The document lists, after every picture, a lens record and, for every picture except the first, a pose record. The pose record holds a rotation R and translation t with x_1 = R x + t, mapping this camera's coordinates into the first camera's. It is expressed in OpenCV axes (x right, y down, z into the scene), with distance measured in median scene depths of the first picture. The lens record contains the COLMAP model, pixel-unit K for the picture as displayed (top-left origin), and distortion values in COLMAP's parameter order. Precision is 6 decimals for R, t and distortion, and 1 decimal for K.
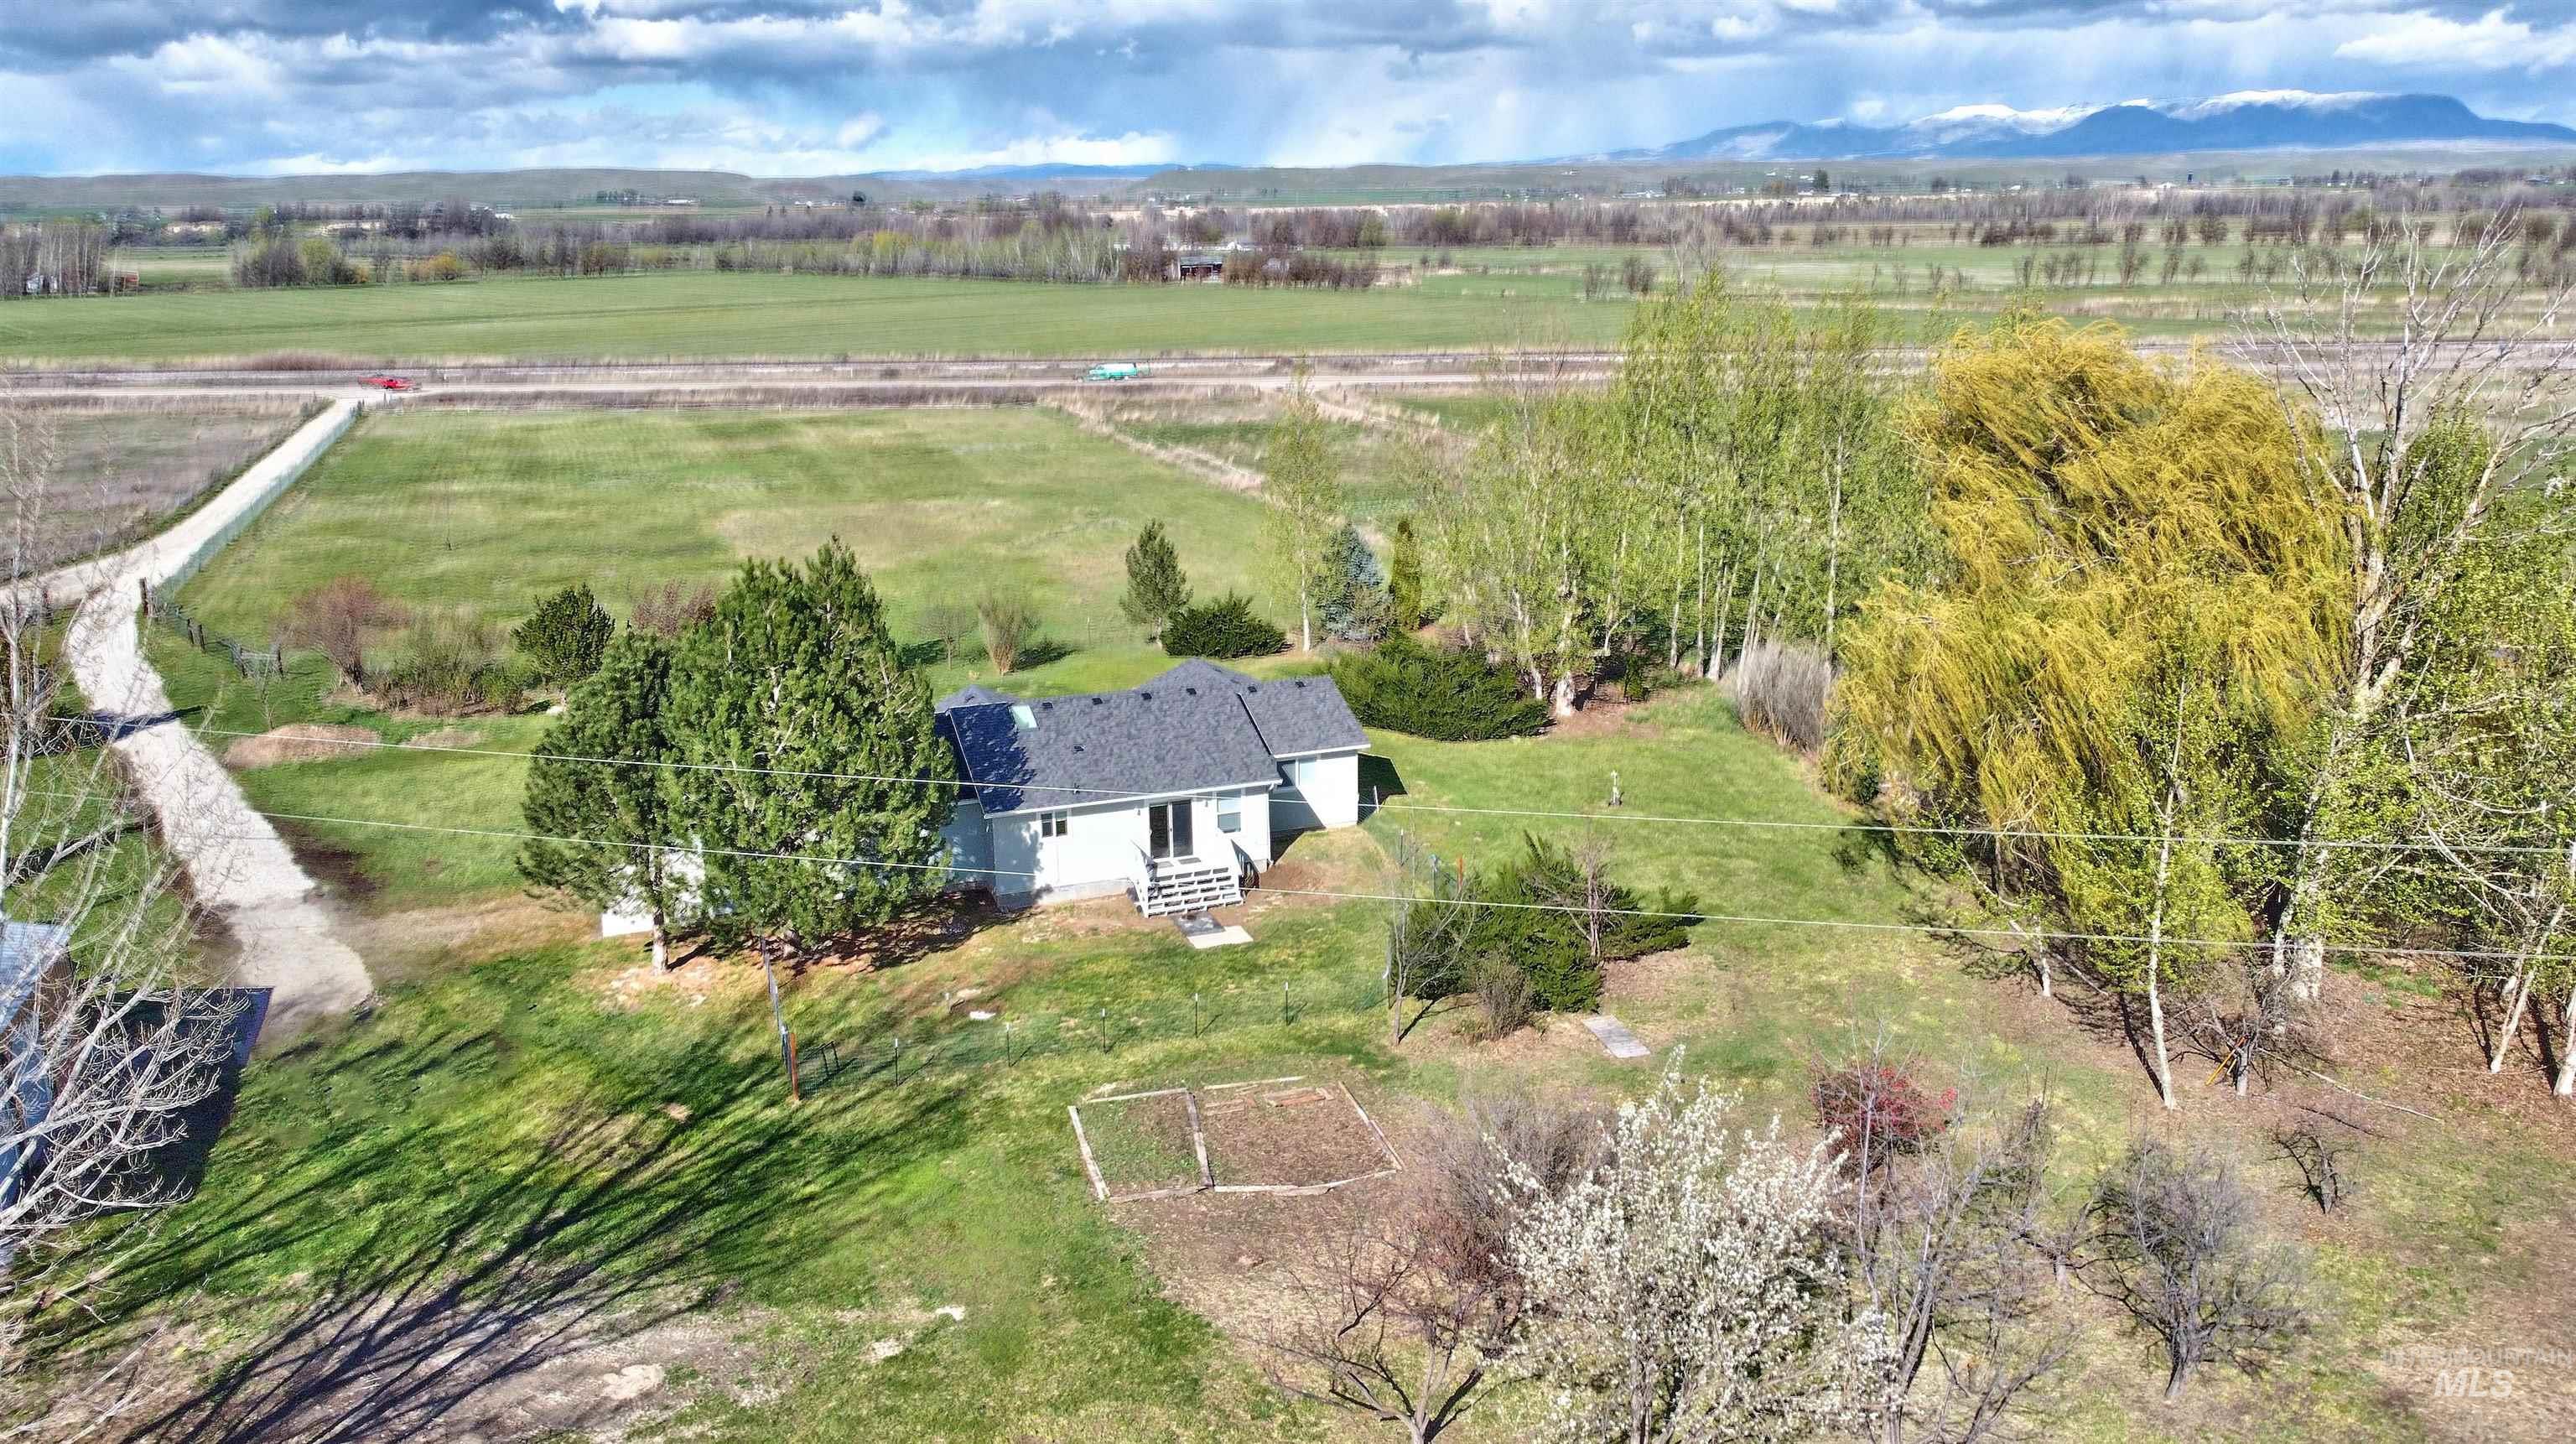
lens RADIAL K [[1943.0, 0, 1280.1], [0, 1943.0, 715.2], [0, 0, 1]] dist [0.009900, -0.015685]
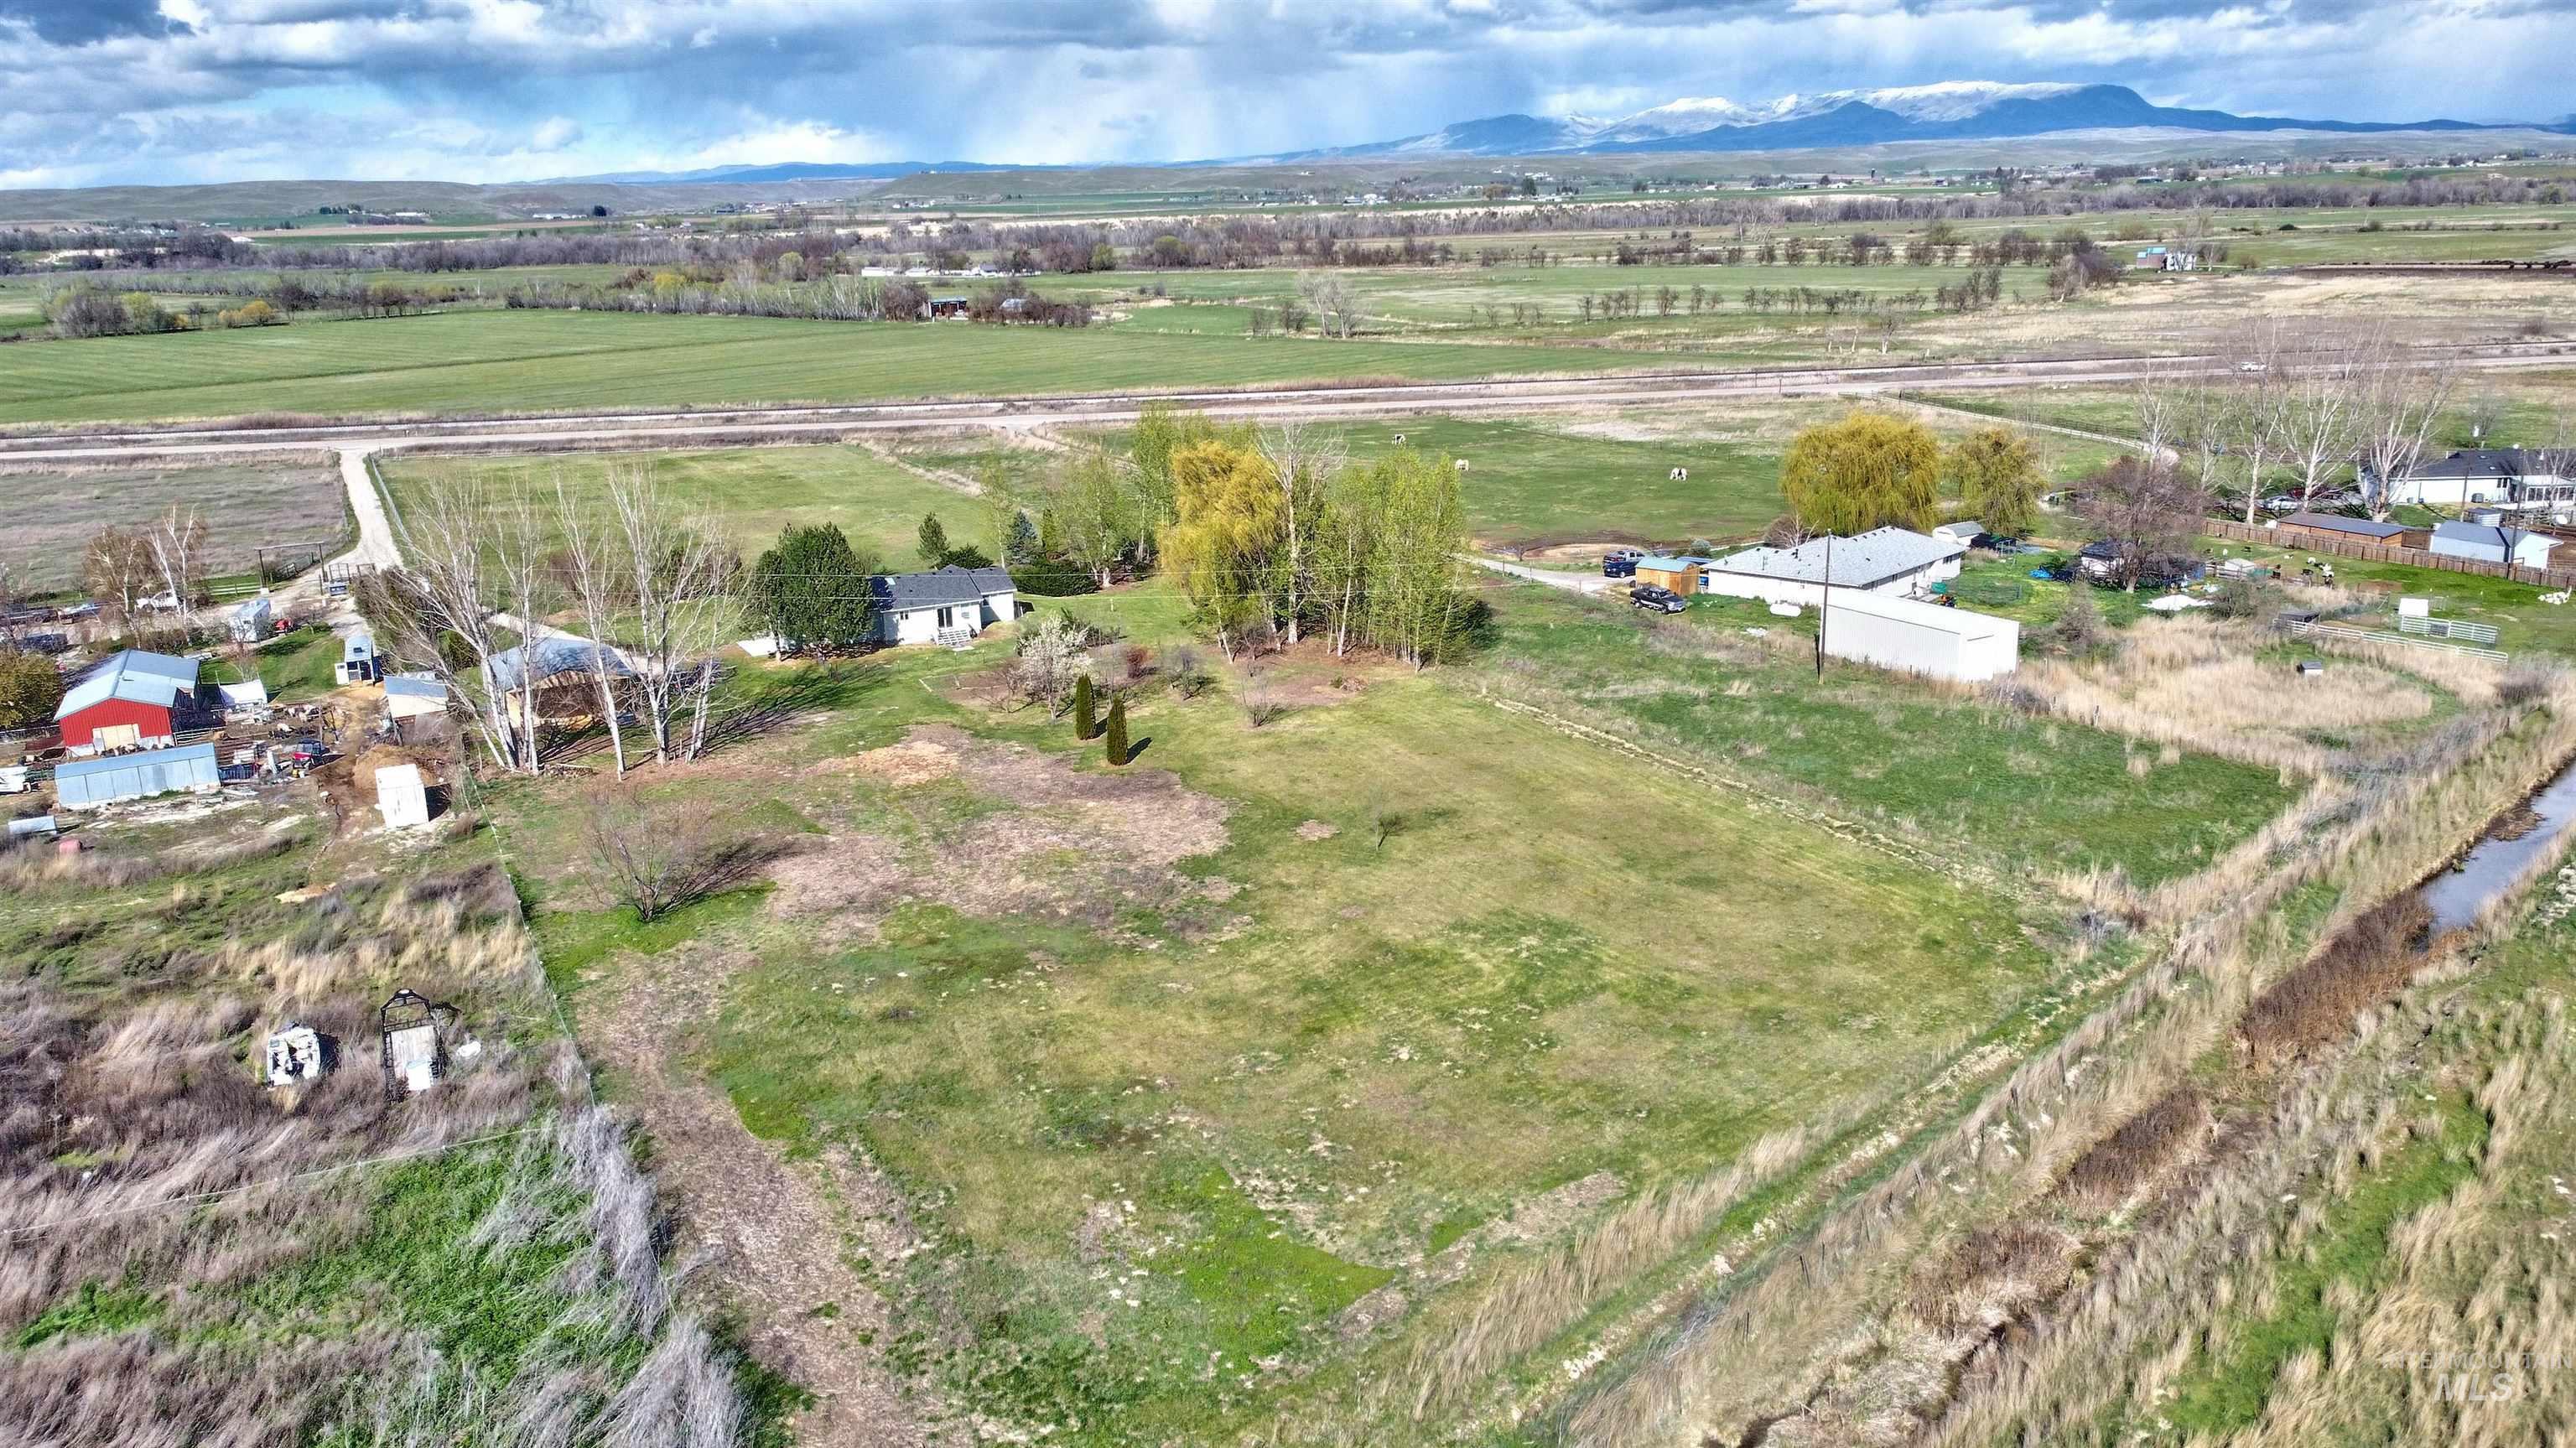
lens RADIAL K [[1942.9, 0, 1280.1], [0, 1942.9, 717.2], [0, 0, 1]] dist [0.009900, -0.015685]
pose [[0.992071, -0.044622, 0.117490, 0.019755], [0.044224, 0.999004, 0.006001, 0.045713], [-0.117641, -0.000757, 0.993056, -0.414542]]
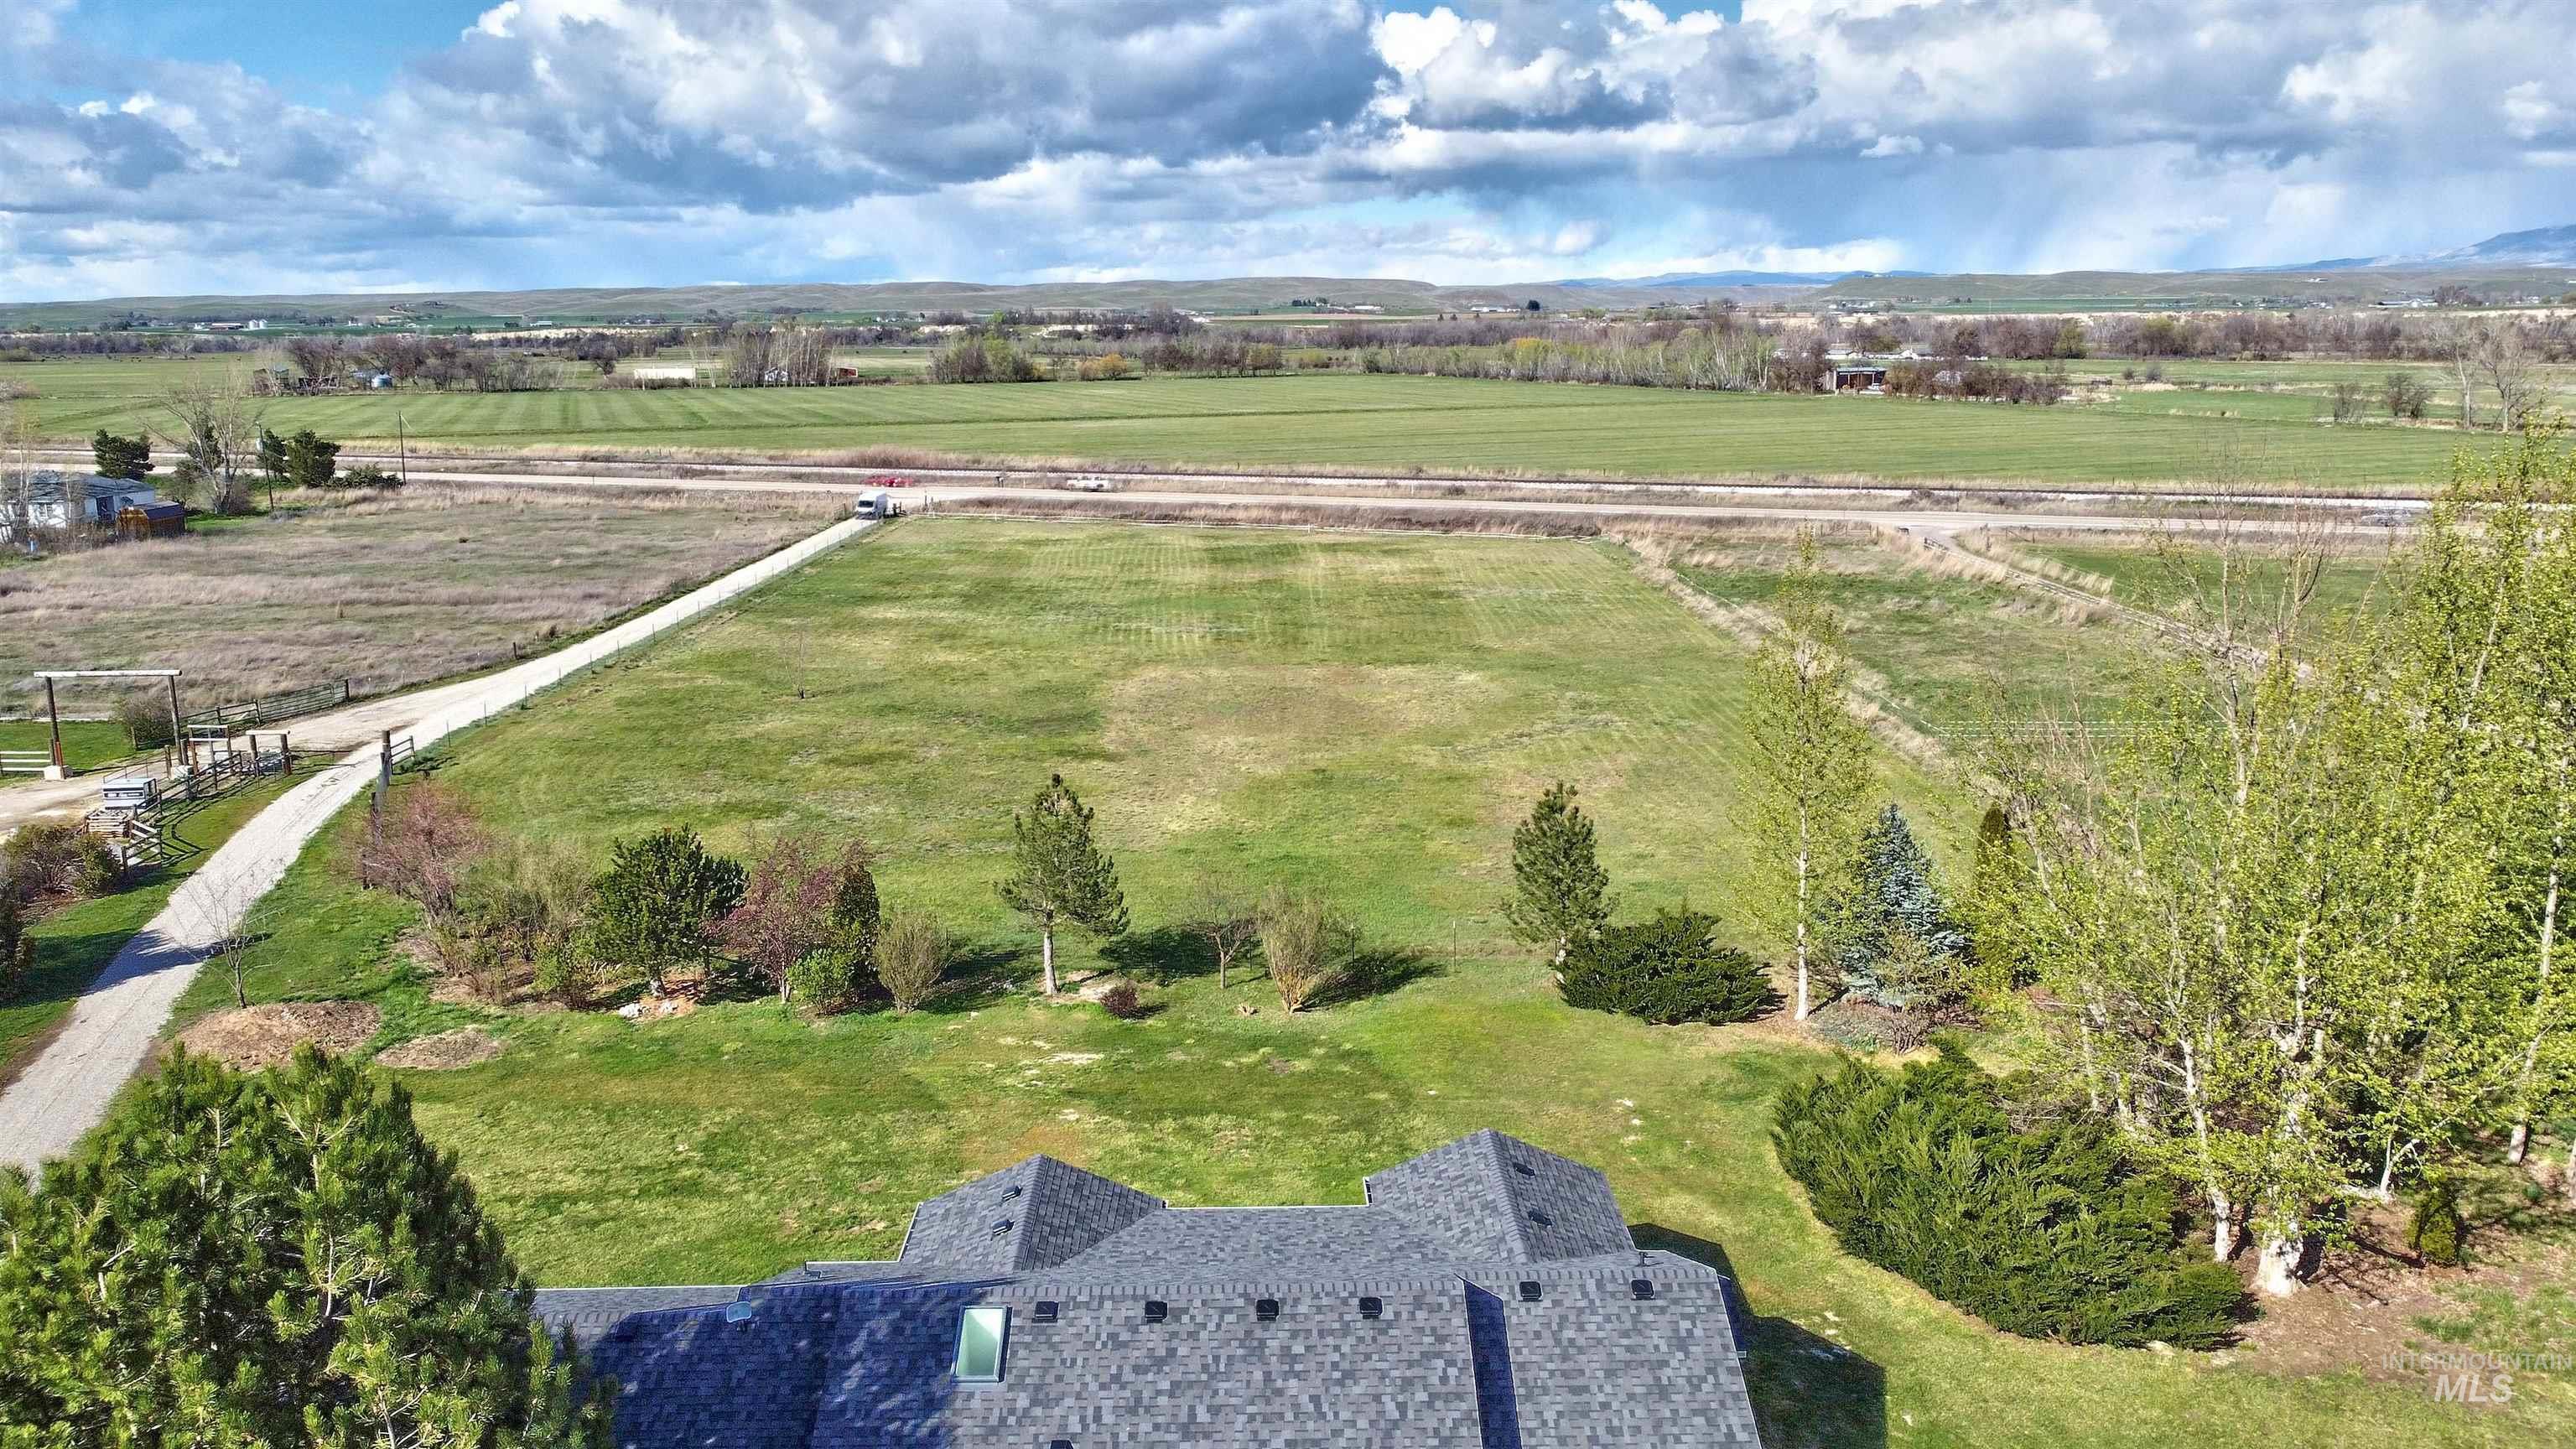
lens RADIAL K [[1943.0, 0, 1280.1], [0, 1943.0, 717.7], [0, 0, 1]] dist [0.009900, -0.015685]
pose [[0.943864, 0.072233, -0.322340, 0.016268], [-0.088641, 0.995395, -0.036499, -0.029984], [0.318219, 0.063023, 0.945920, 0.127072]]
